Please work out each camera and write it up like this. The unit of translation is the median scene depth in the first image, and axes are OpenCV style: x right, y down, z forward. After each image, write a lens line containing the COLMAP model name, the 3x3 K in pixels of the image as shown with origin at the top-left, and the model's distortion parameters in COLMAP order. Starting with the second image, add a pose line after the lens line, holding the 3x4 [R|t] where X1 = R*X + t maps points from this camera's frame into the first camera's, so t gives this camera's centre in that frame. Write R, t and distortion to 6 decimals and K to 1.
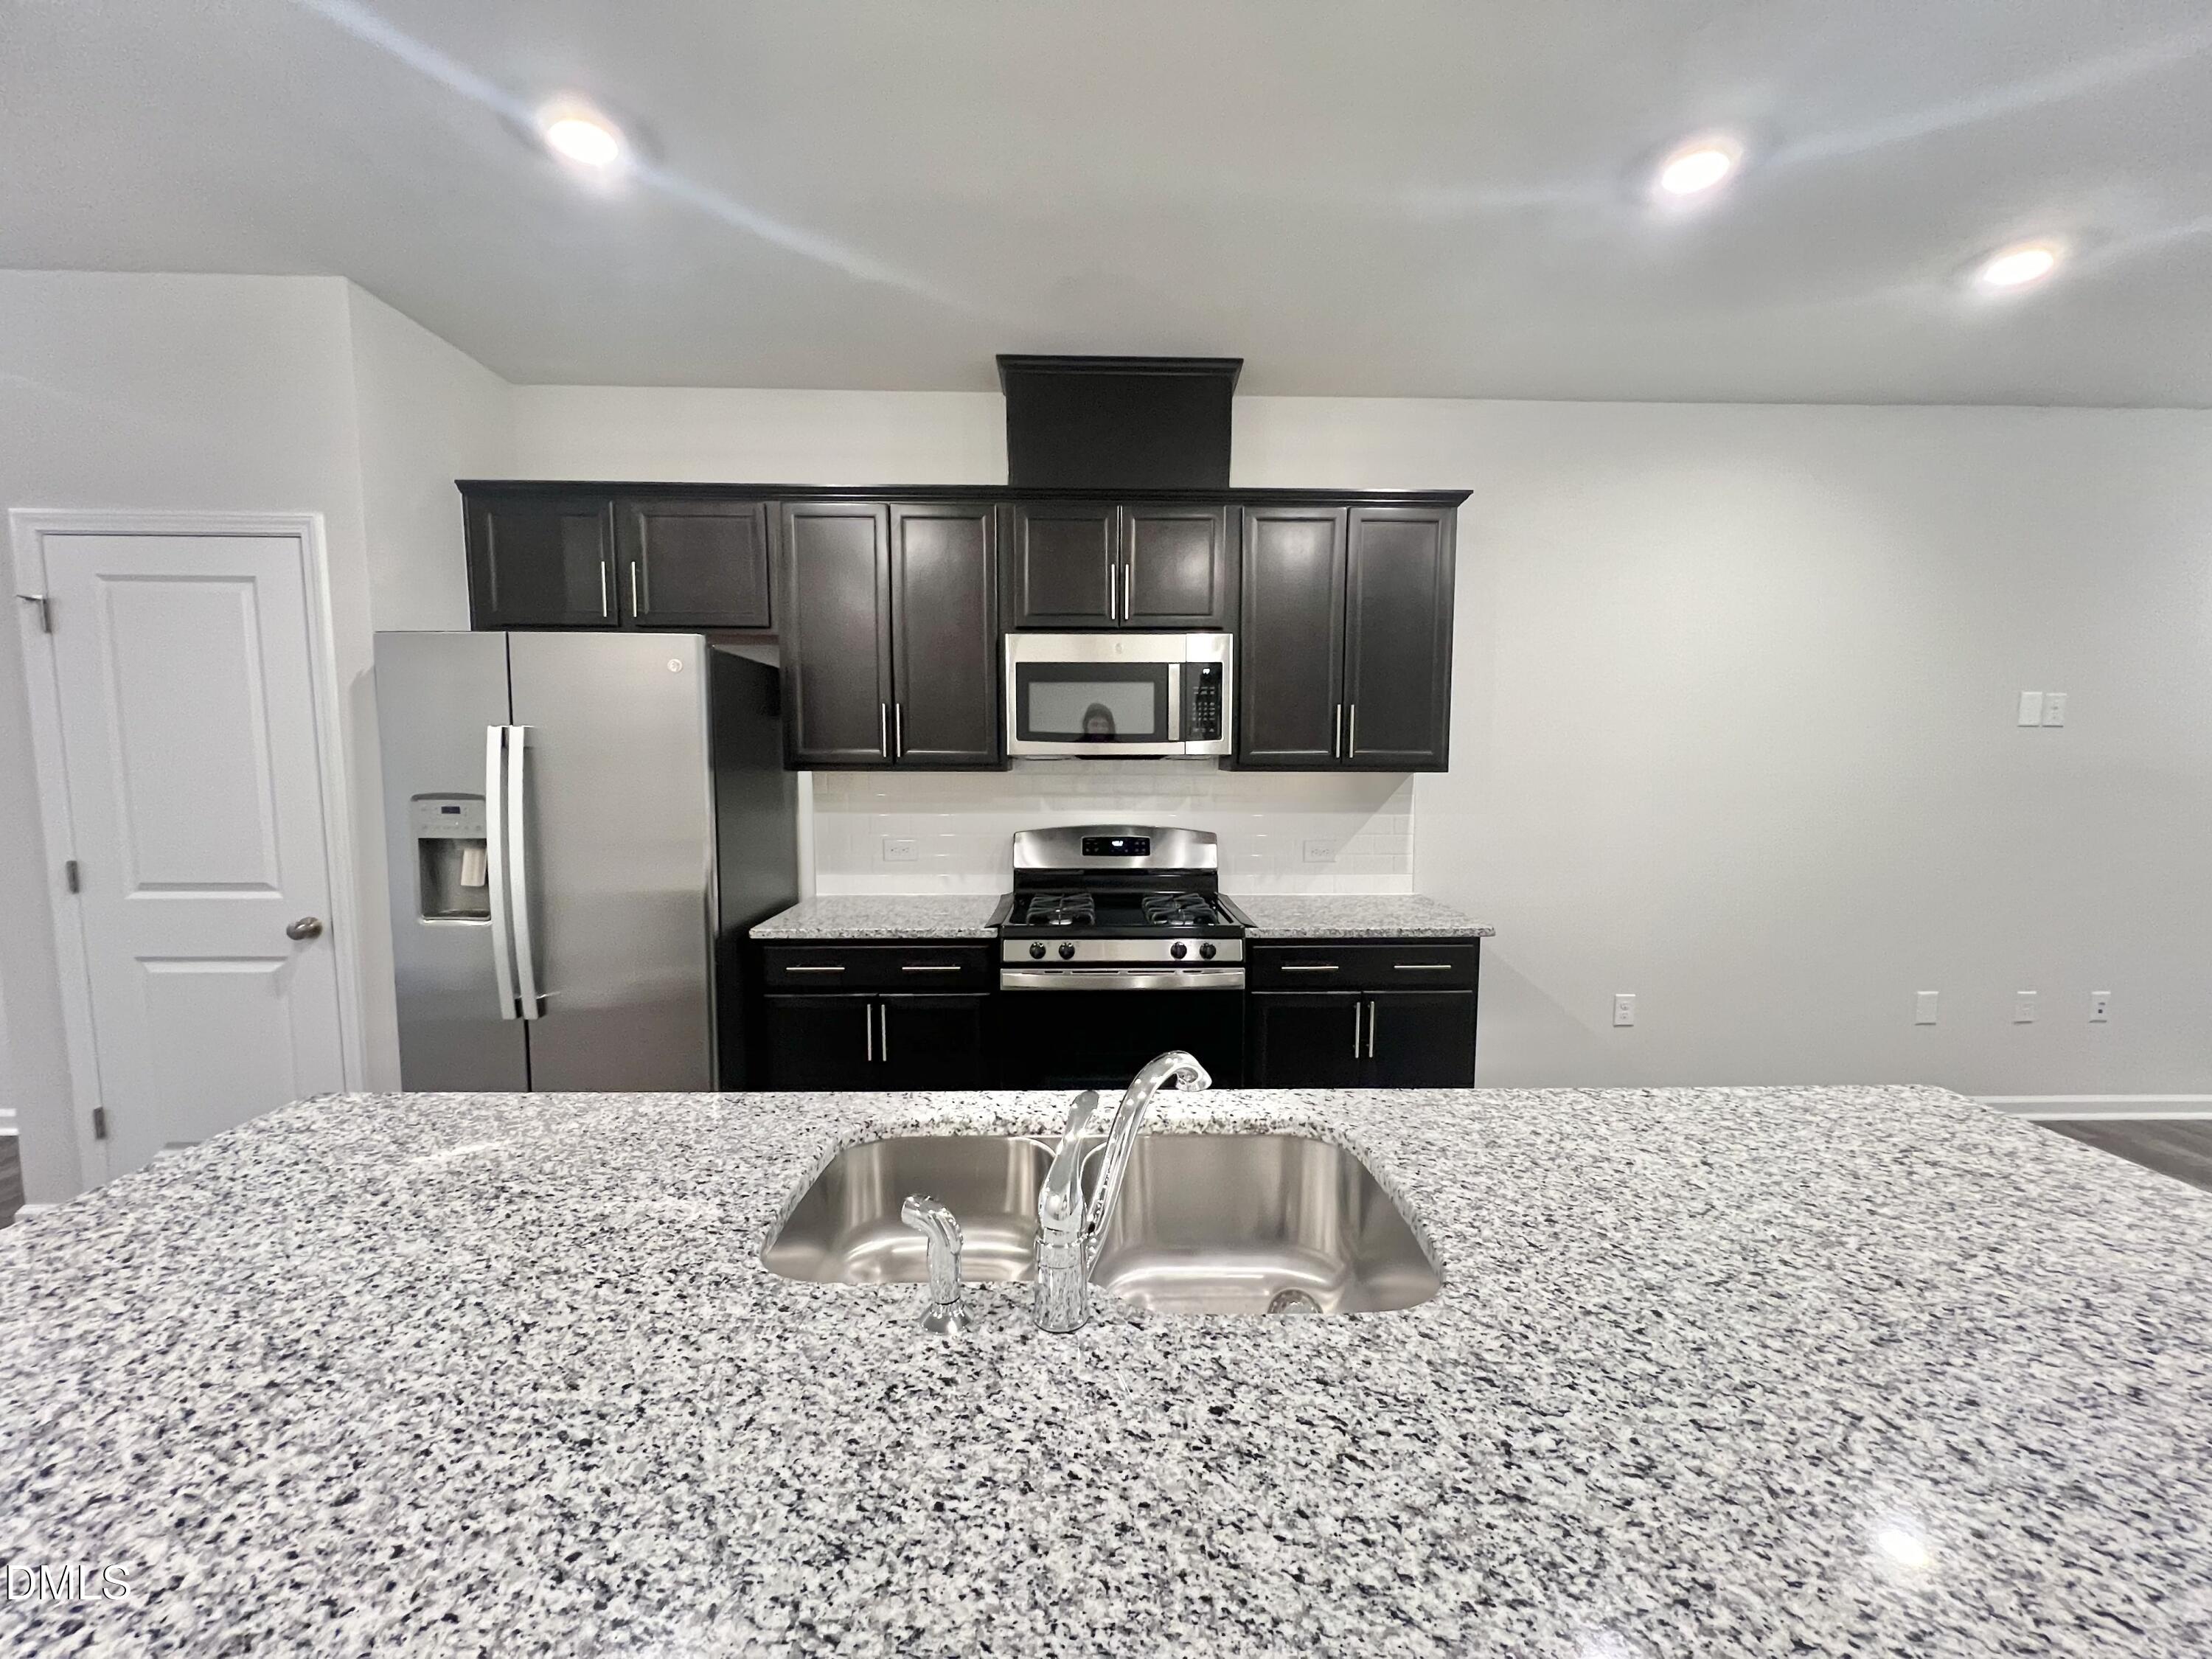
lens RADIAL K [[886.5, 0, 1112.2], [0, 886.5, 834.7], [0, 0, 1]] dist [-0.001558, 0.000409]
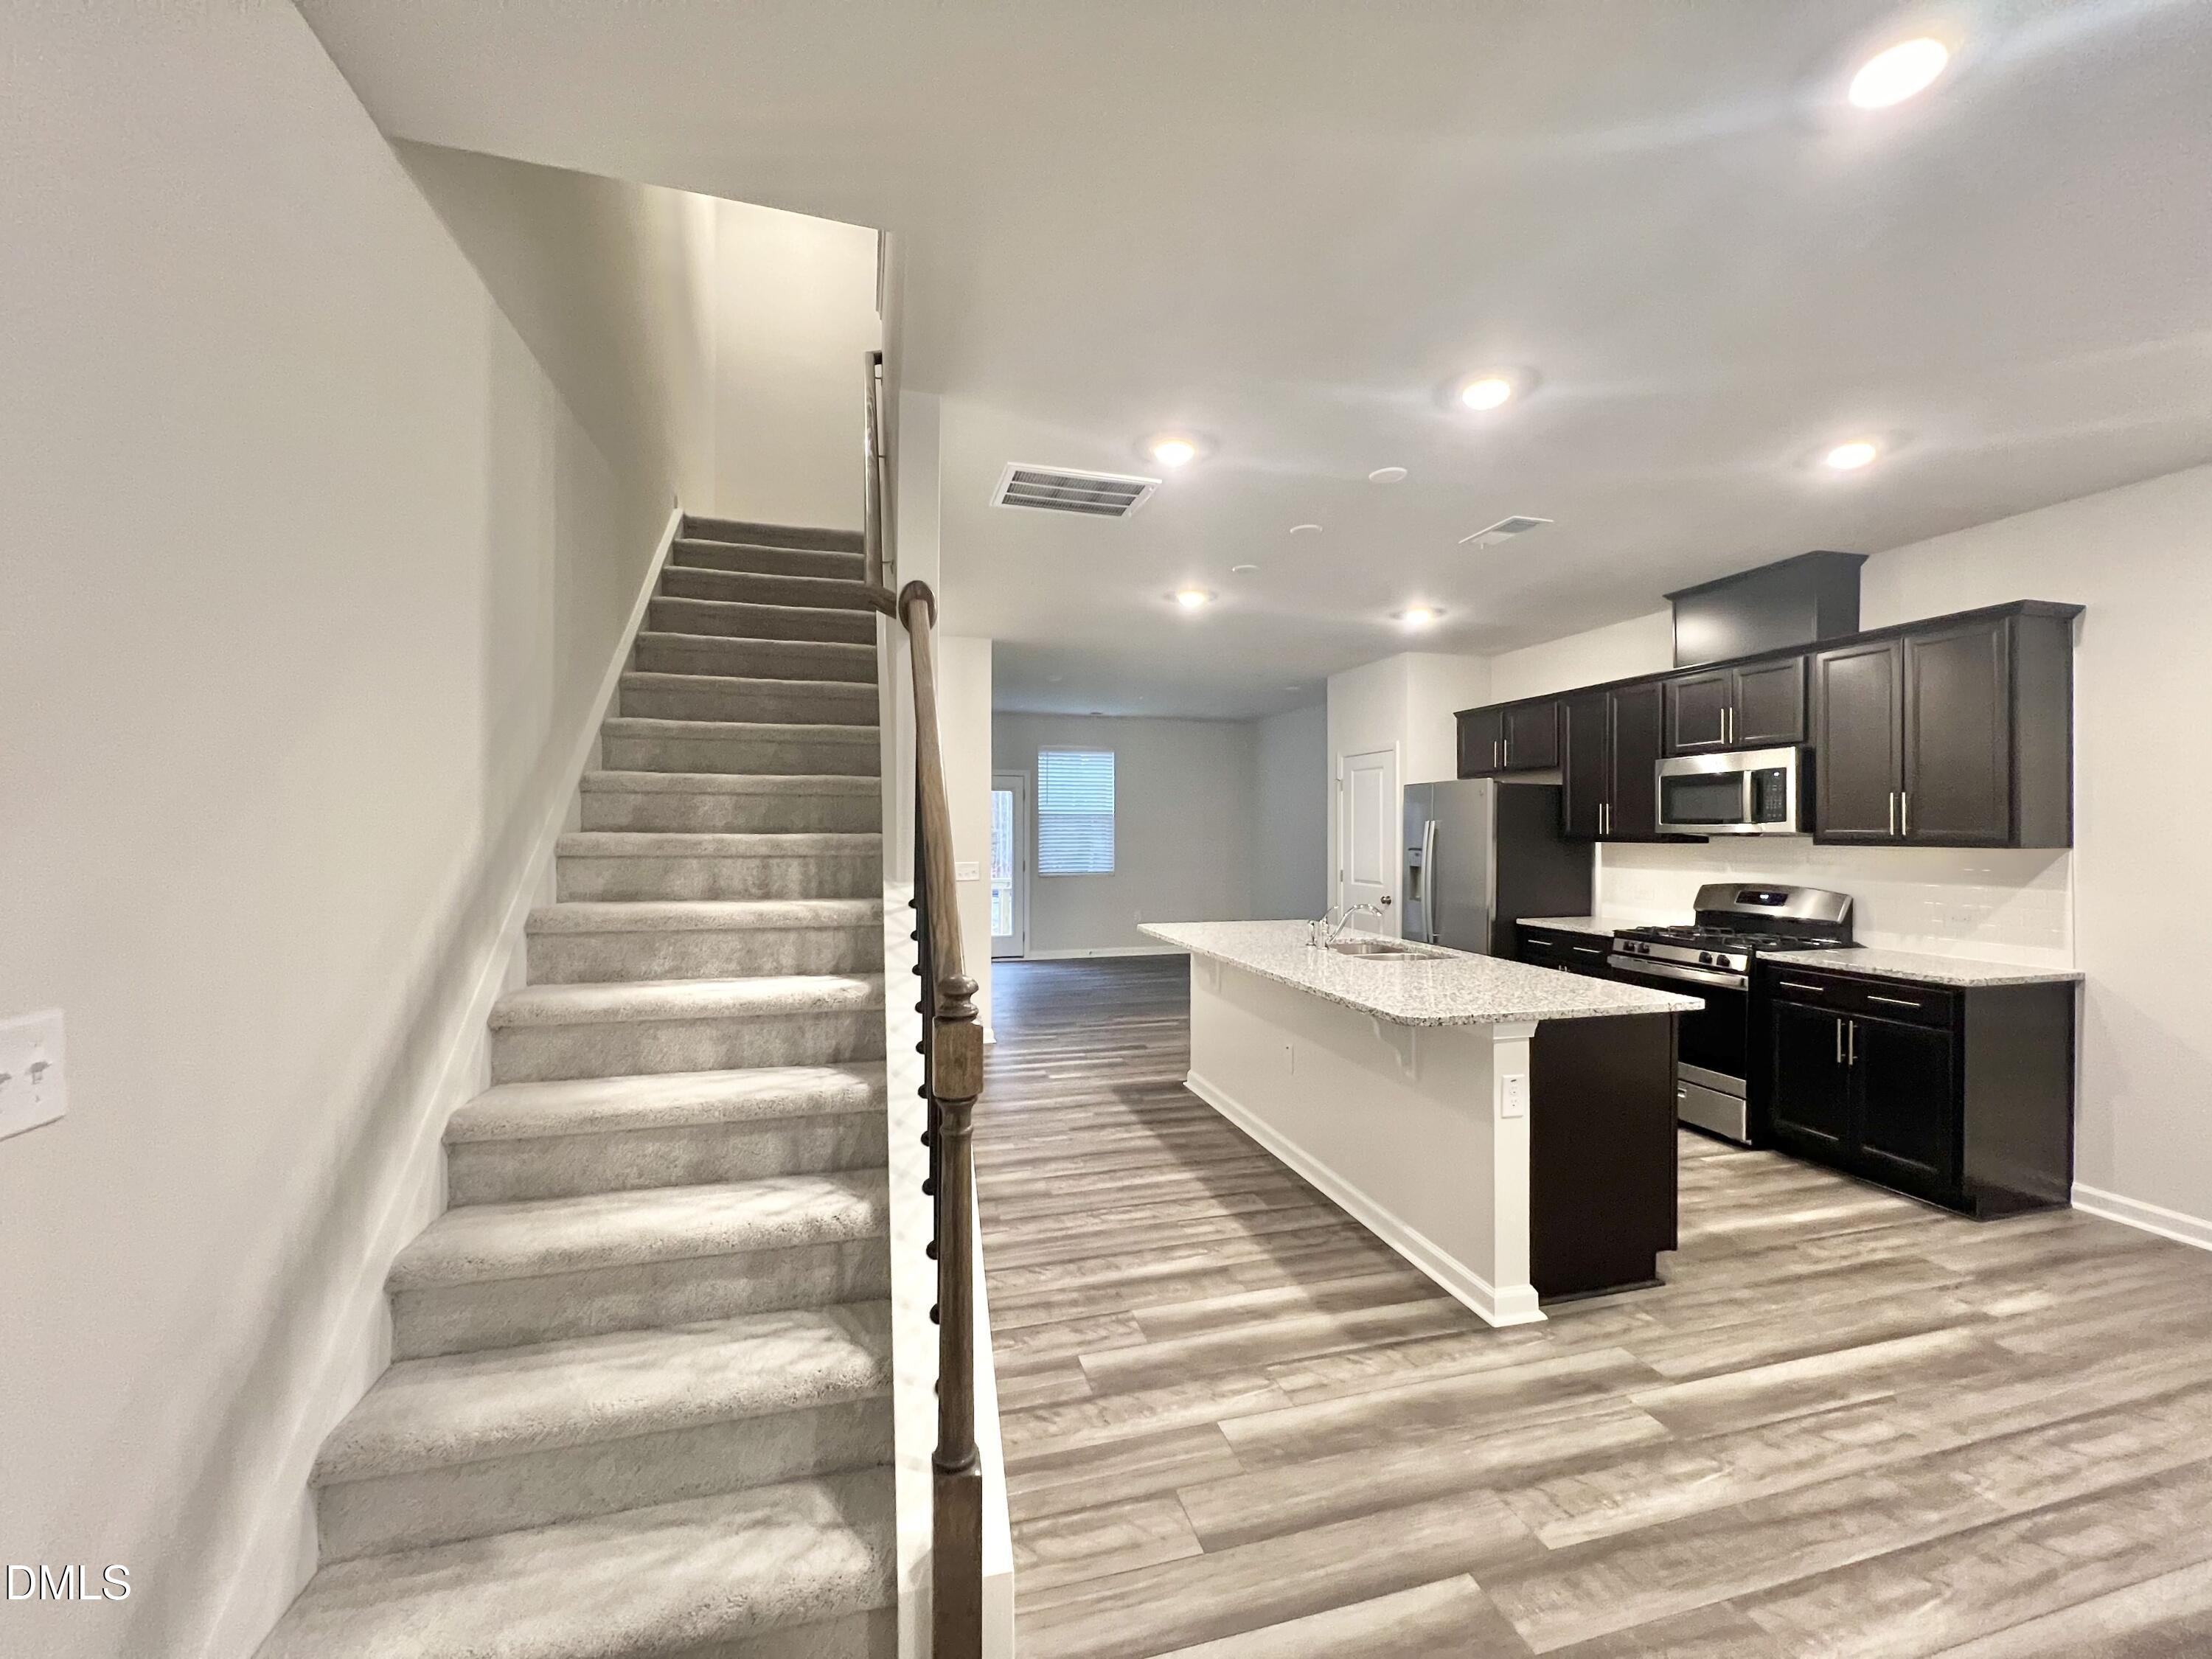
lens RADIAL K [[886.5, 0, 1108.5], [0, 886.5, 830.8], [0, 0, 1]] dist [-0.001558, 0.000409]
pose [[0.248877, -0.002240, -0.968533, 1.239279], [-0.091552, 0.995465, -0.025827, 0.041916], [0.964198, 0.095099, 0.247543, -0.388218]]
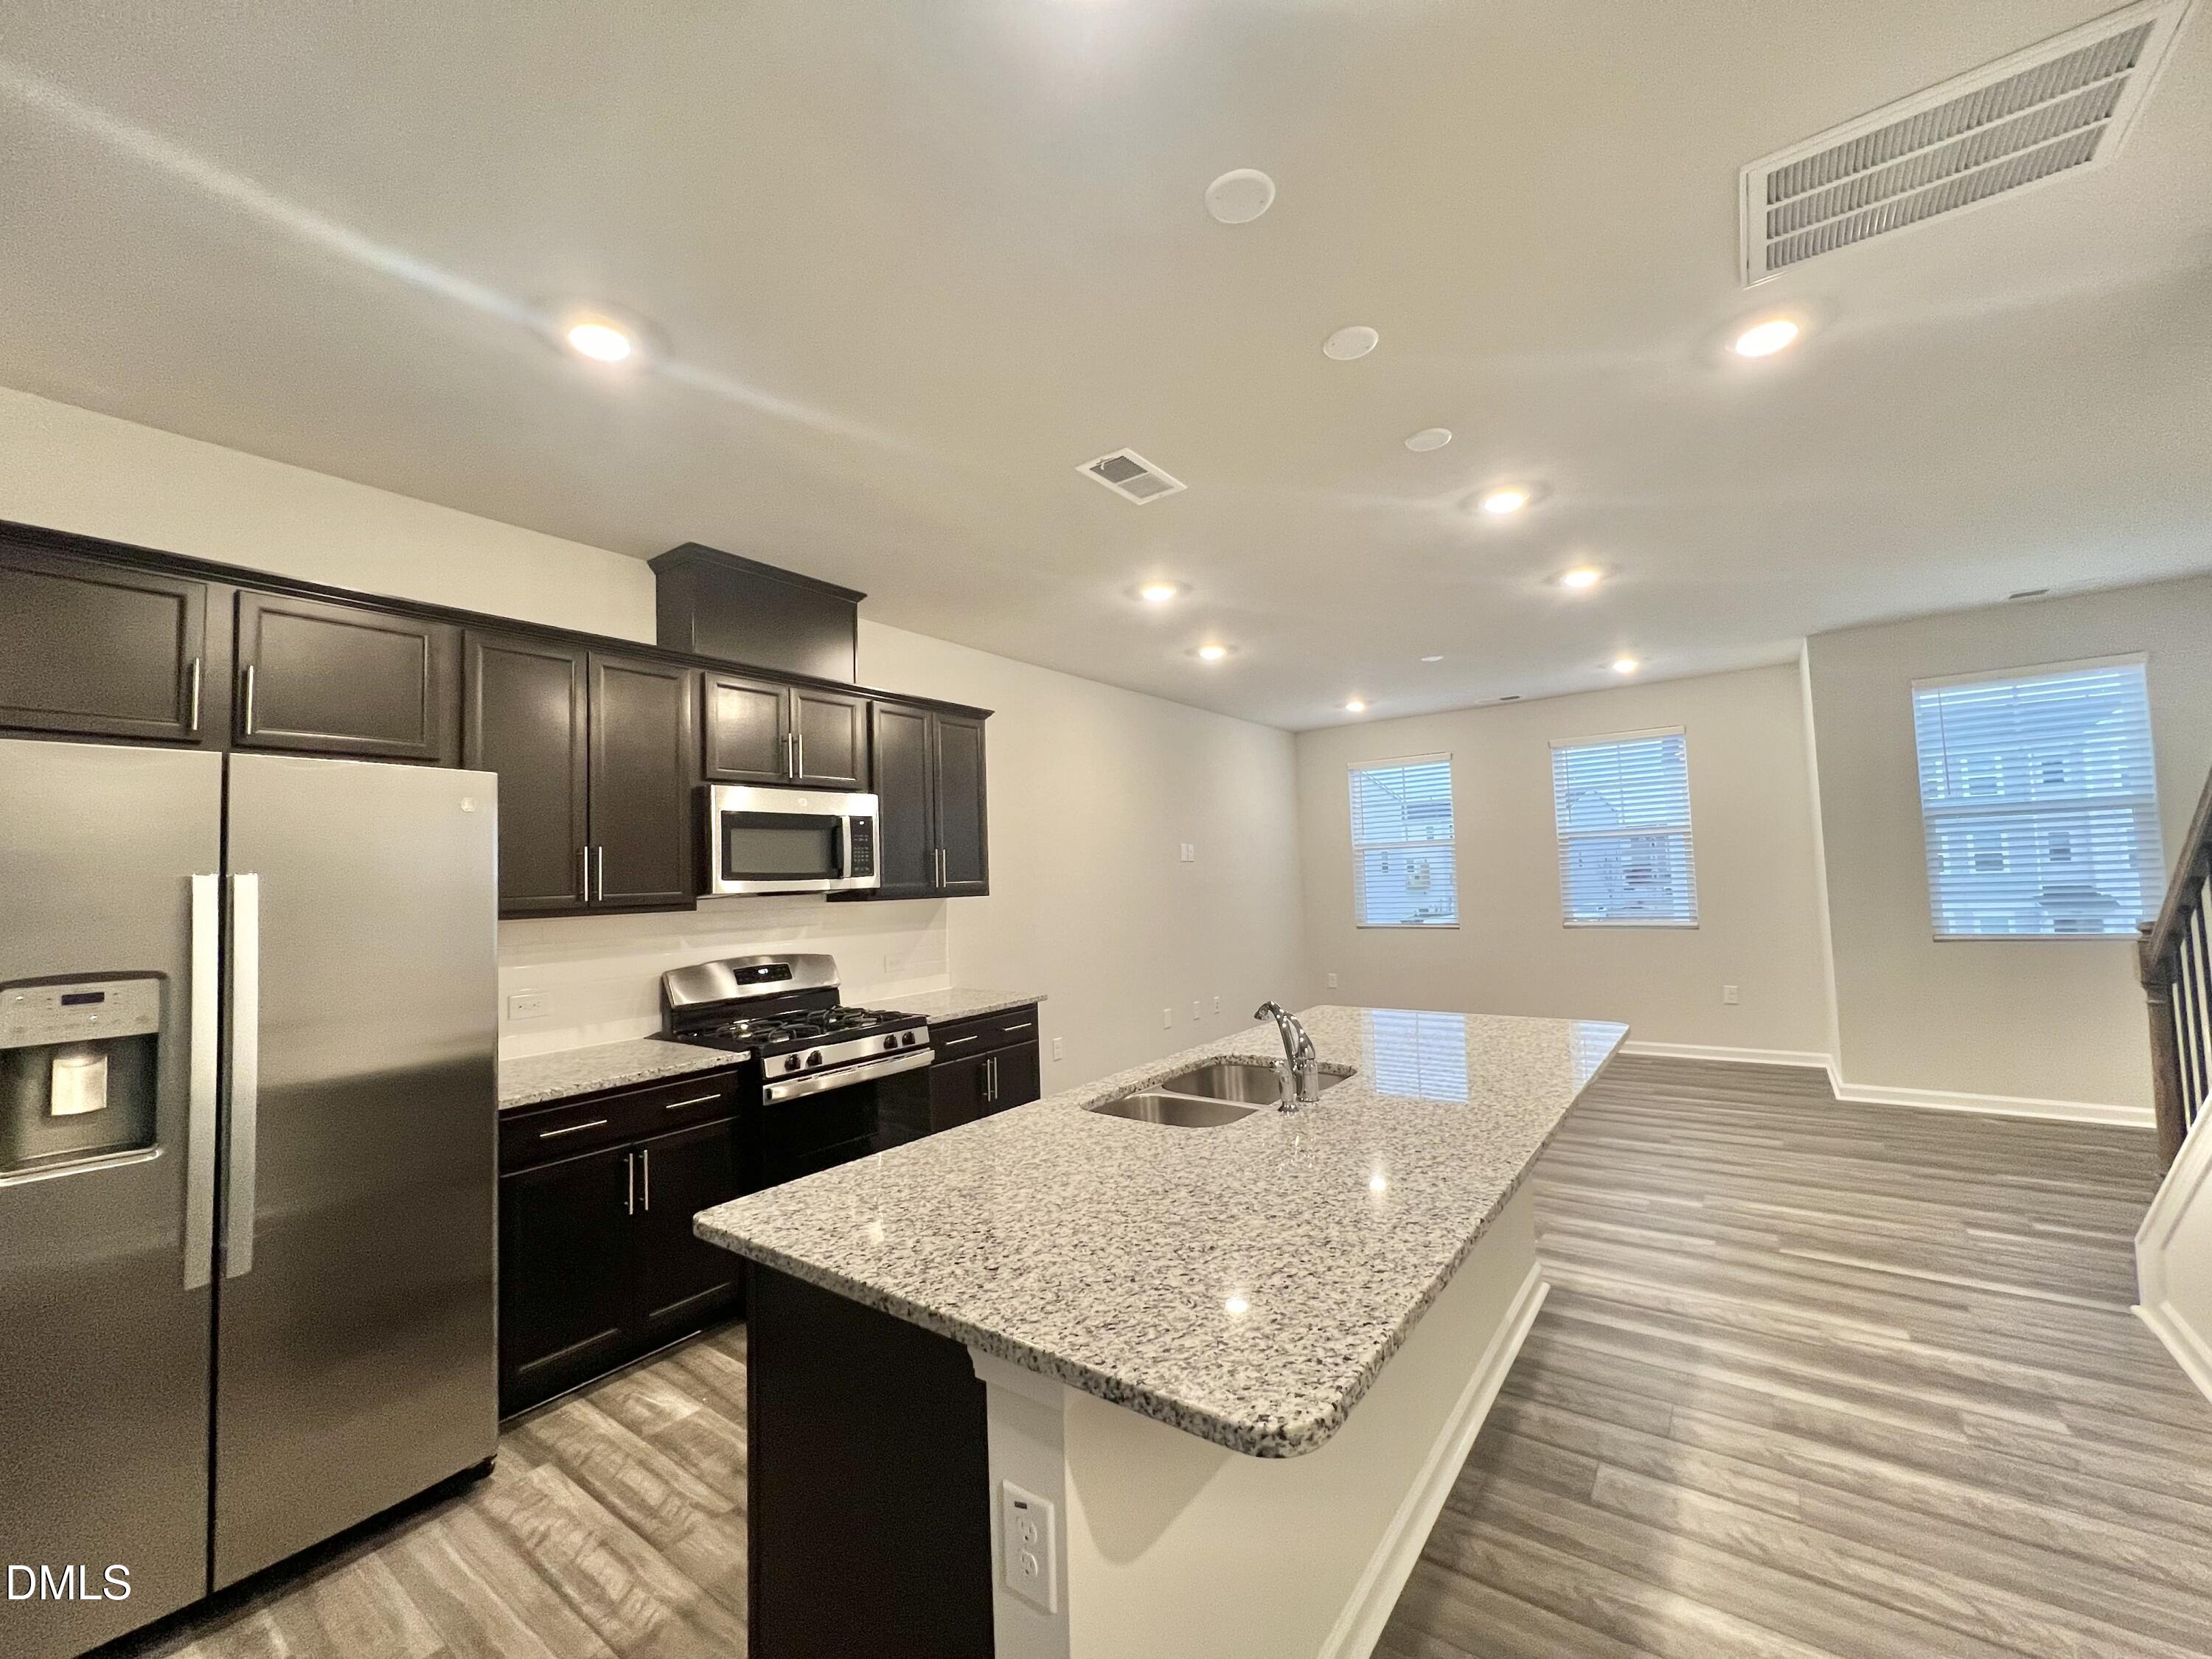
lens RADIAL K [[886.5, 0, 1109.9], [0, 886.5, 832.2], [0, 0, 1]] dist [-0.001558, 0.000409]
pose [[0.611404, 0.018273, 0.791107, -0.696169], [0.107958, 0.988460, -0.106266, 0.002757], [-0.783920, 0.150378, 0.602376, -0.049007]]
